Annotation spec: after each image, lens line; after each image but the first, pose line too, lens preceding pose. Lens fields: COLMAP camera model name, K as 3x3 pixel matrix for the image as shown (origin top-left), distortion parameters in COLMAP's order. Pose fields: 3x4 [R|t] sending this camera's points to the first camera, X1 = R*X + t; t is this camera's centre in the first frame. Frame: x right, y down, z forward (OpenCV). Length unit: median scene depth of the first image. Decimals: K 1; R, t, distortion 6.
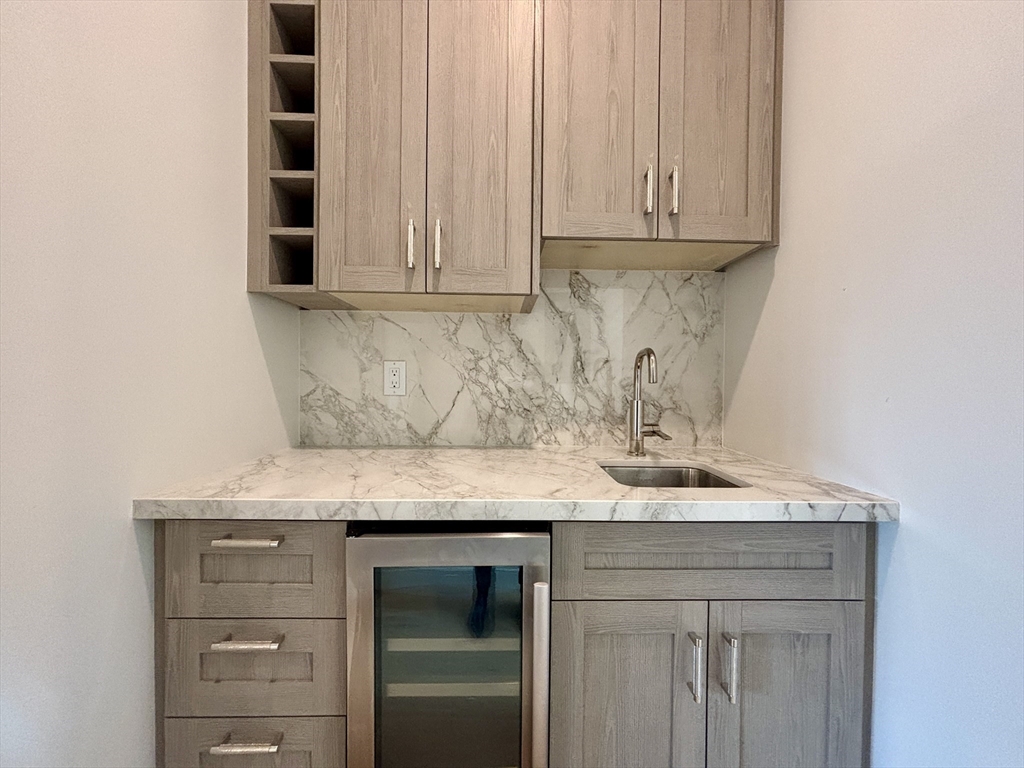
lens RADIAL K [[406.8, 0, 512.9], [0, 406.8, 386.9], [0, 0, 1]] dist [-0.000040, -0.001409]
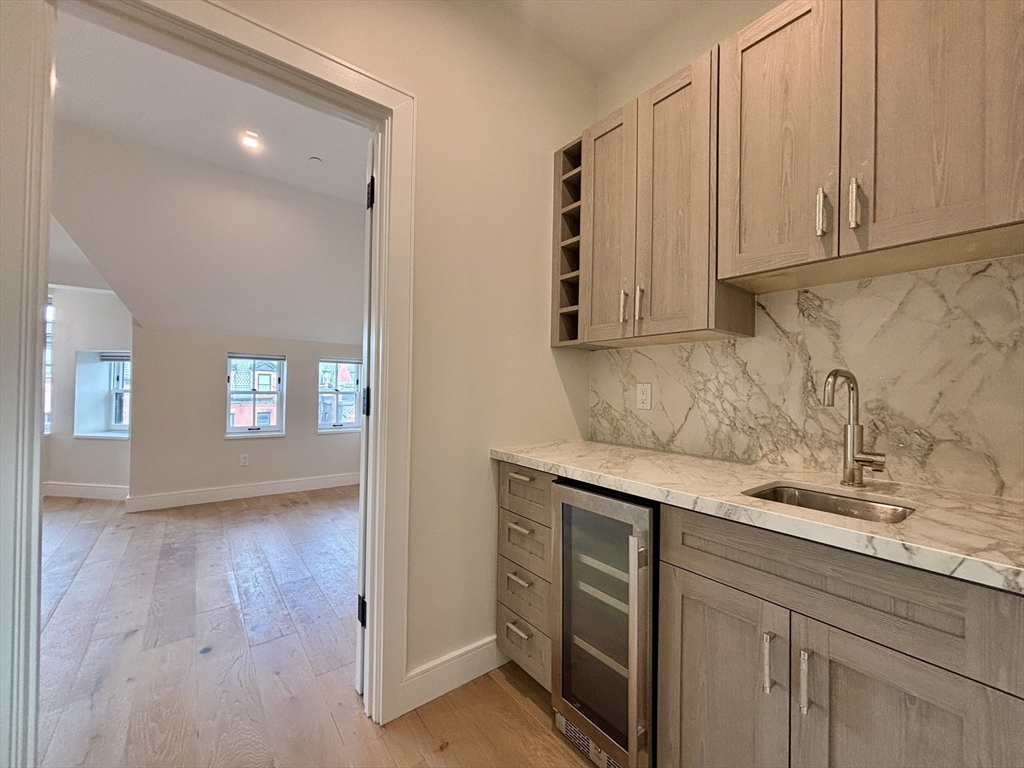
lens RADIAL K [[406.8, 0, 508.1], [0, 406.8, 384.7], [0, 0, 1]] dist [-0.000040, -0.001409]
pose [[0.587841, -0.006814, -0.808948, 0.528308], [-0.024235, 0.999367, -0.026029, -0.013753], [0.808614, 0.034906, 0.587304, -0.146042]]
